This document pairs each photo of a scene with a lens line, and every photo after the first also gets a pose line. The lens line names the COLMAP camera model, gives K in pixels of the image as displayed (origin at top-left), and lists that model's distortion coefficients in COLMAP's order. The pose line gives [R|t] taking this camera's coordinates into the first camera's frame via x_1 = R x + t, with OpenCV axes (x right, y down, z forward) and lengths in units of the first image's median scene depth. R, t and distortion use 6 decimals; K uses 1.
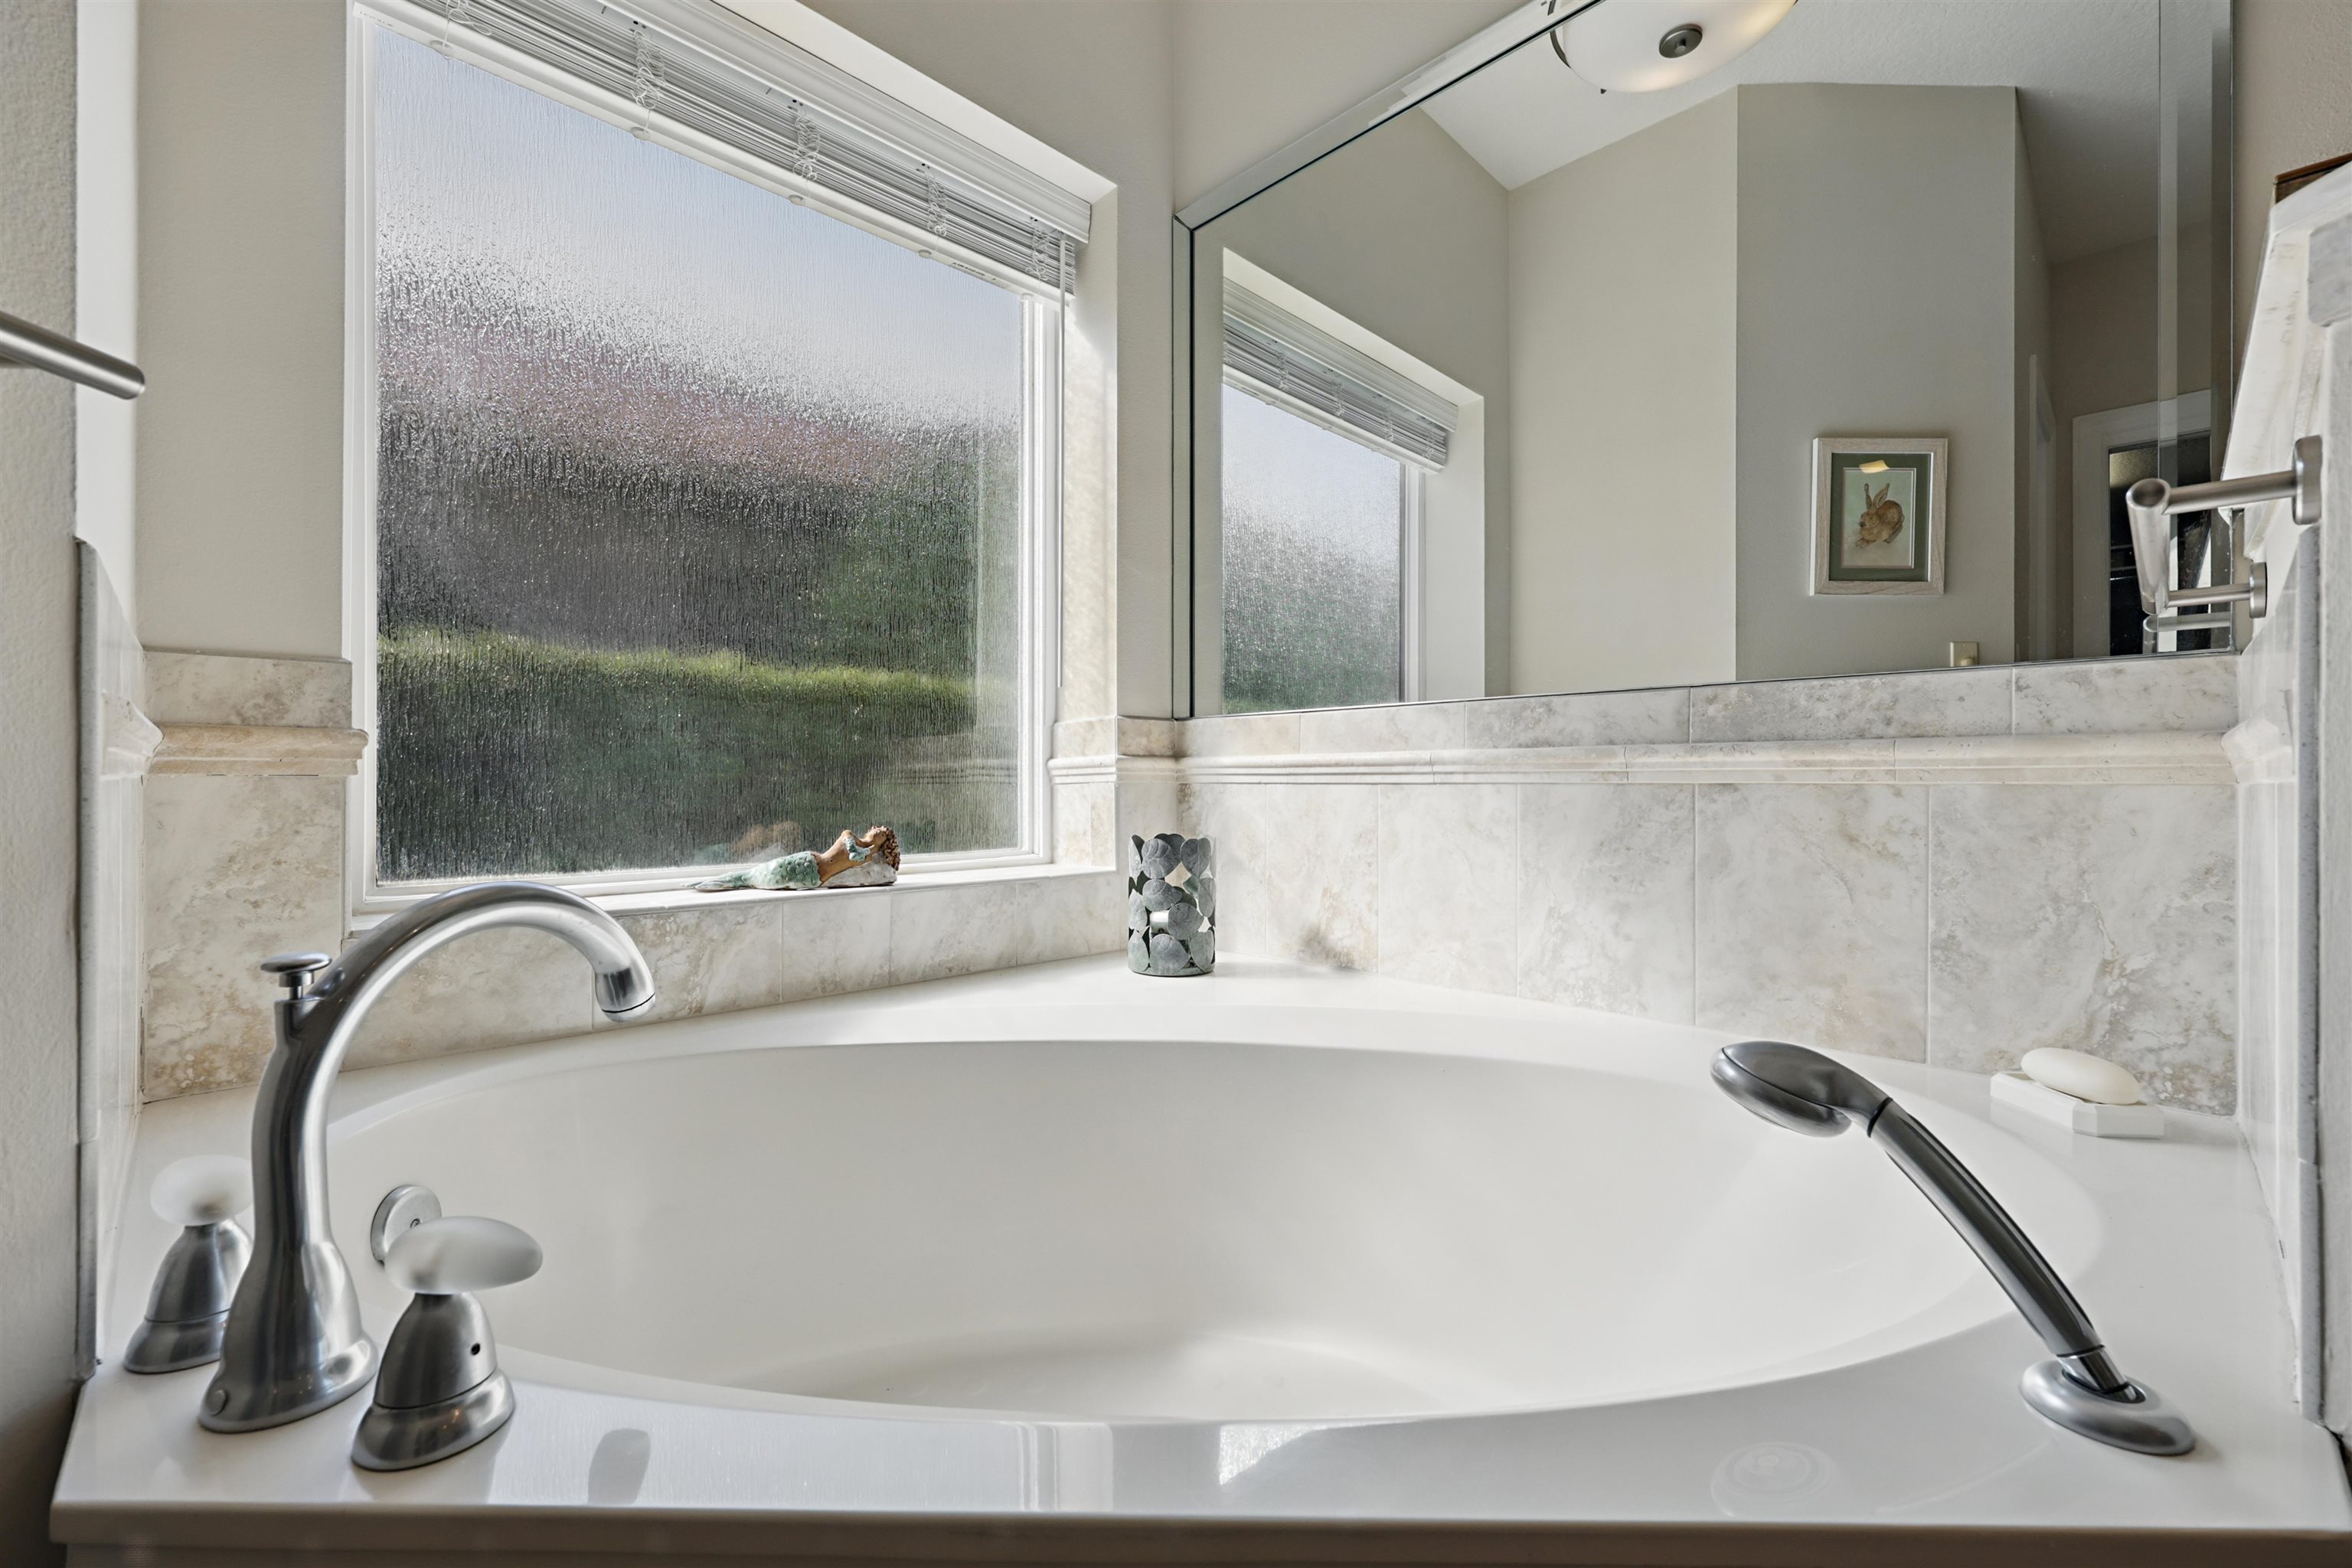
lens RADIAL K [[964.1, 0, 1186.1], [0, 964.1, 787.7], [0, 0, 1]] dist [-0.000384, 0.000394]
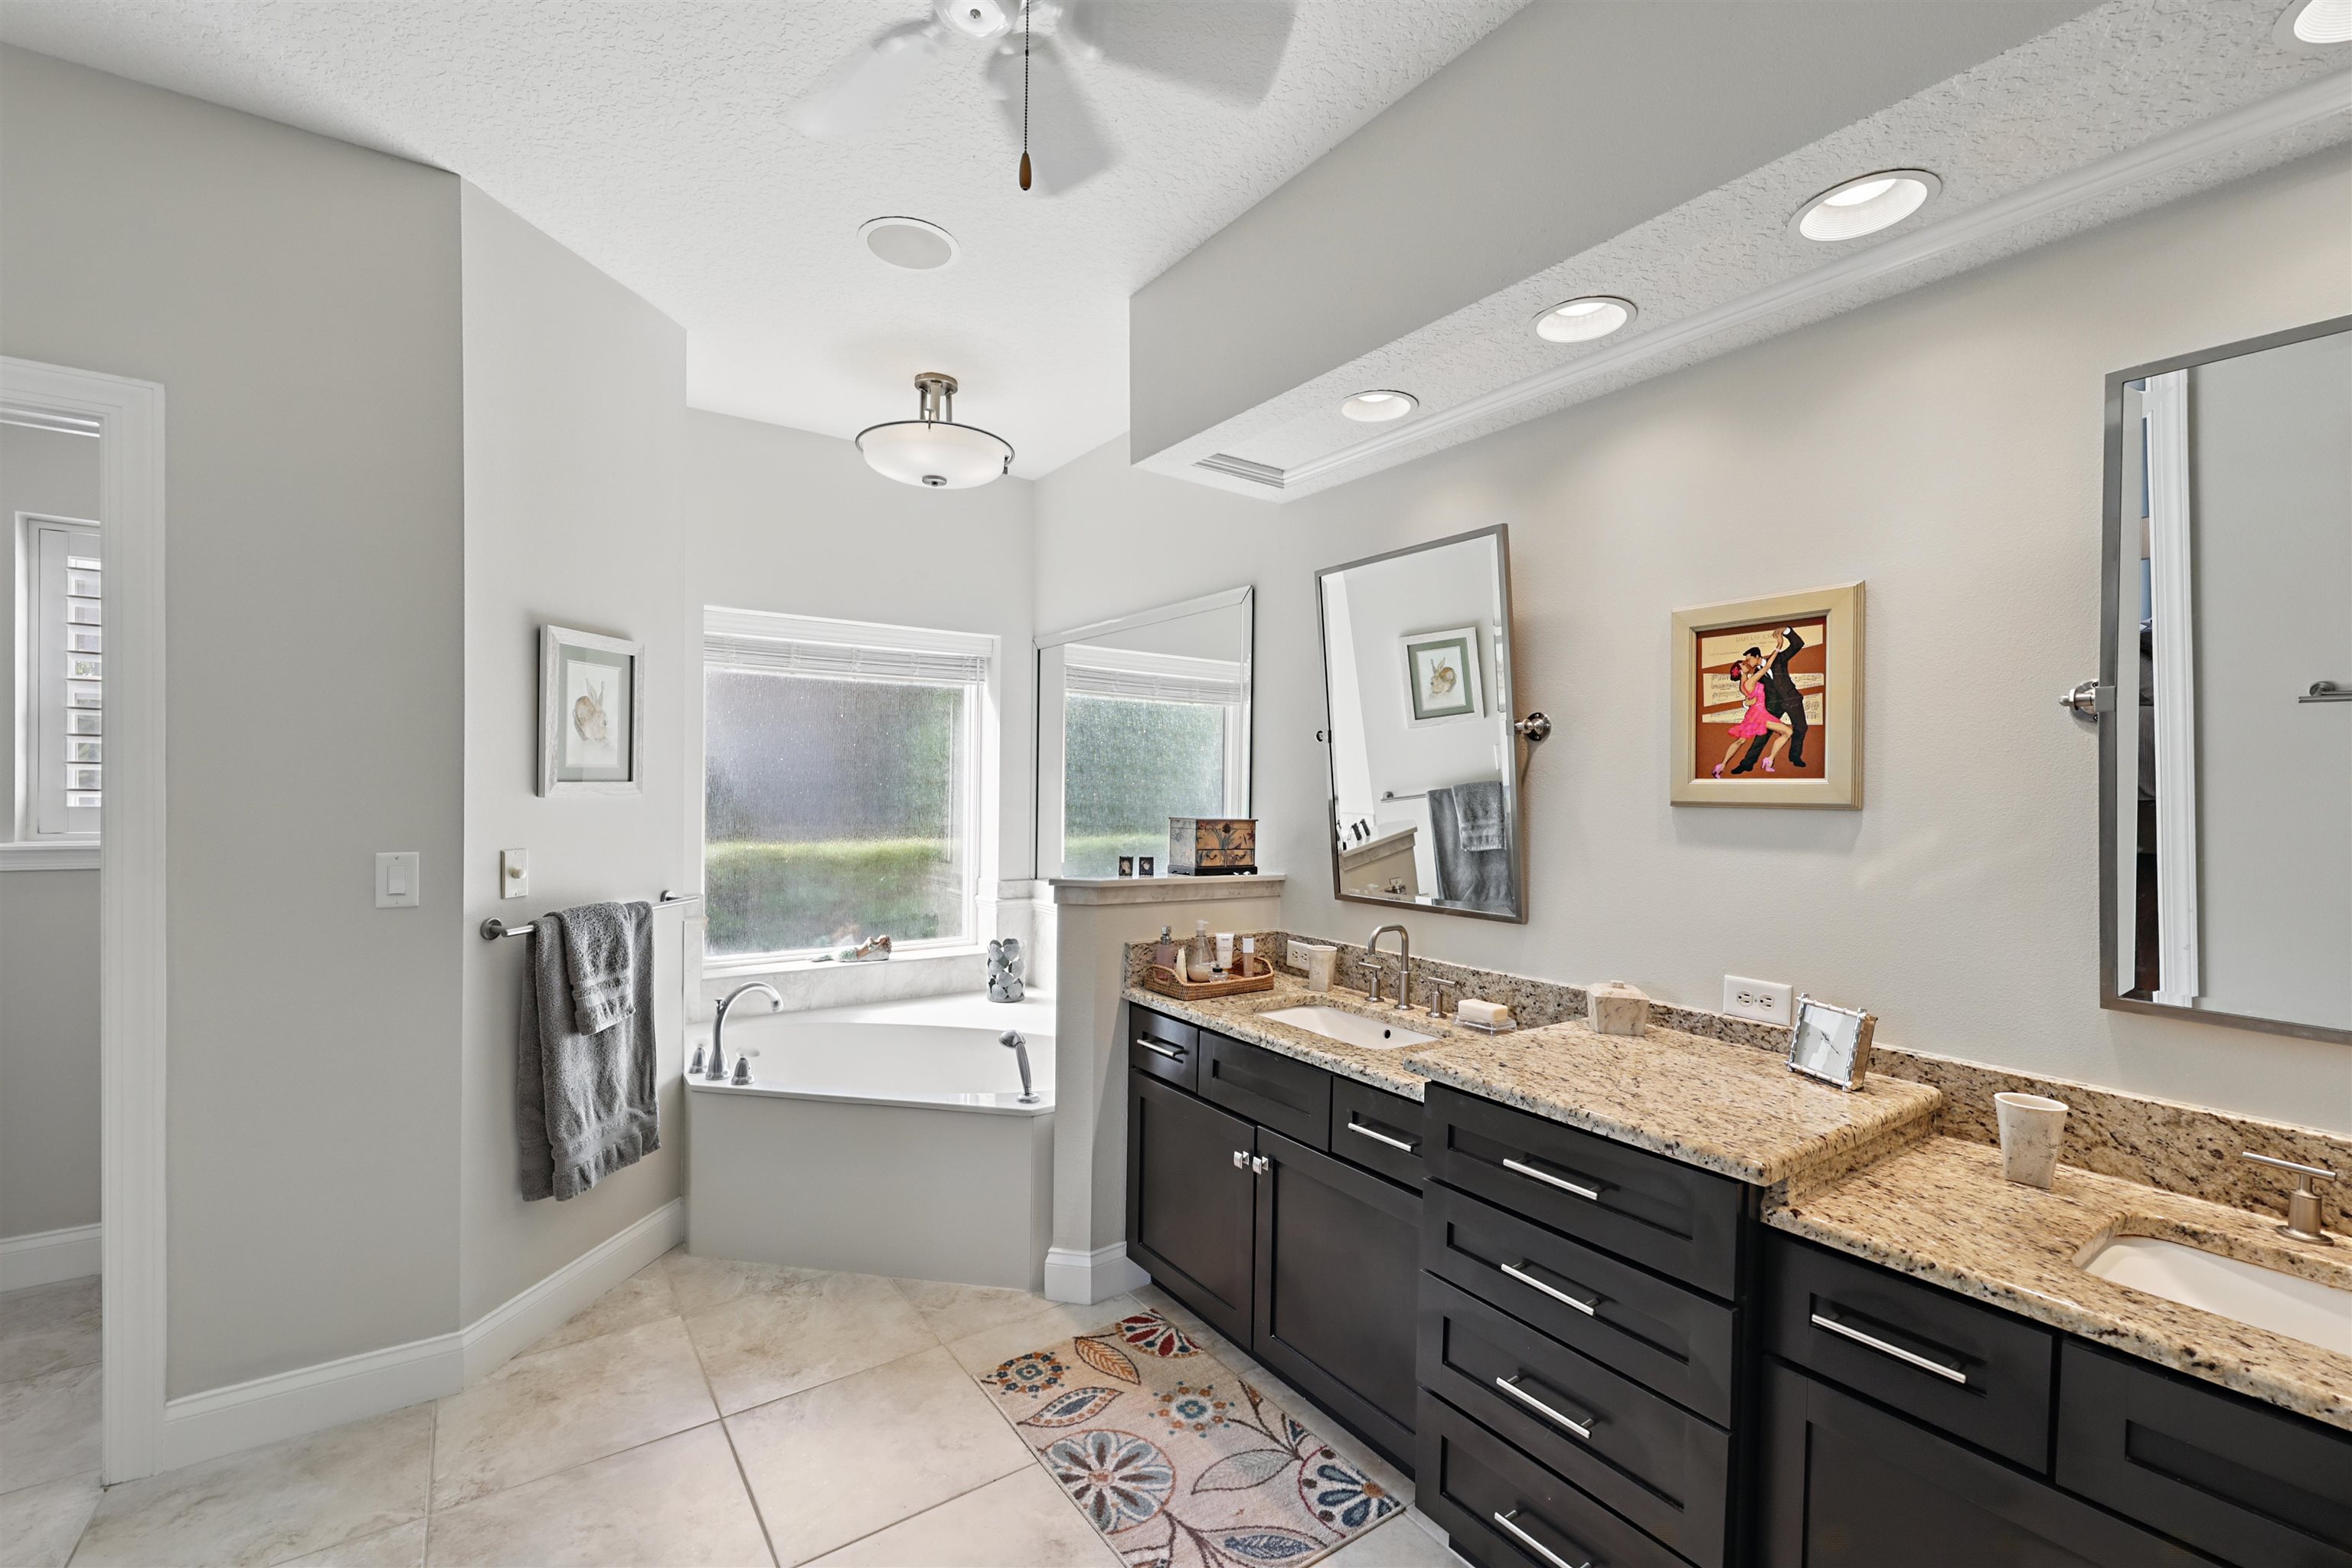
lens RADIAL K [[964.1, 0, 1186.1], [0, 964.1, 799.7], [0, 0, 1]] dist [-0.000384, 0.000394]
pose [[0.987086, 0.015048, -0.159486, 0.944349], [-0.013856, 0.999867, 0.008584, -0.384321], [0.159594, -0.006263, 0.987163, -1.471534]]
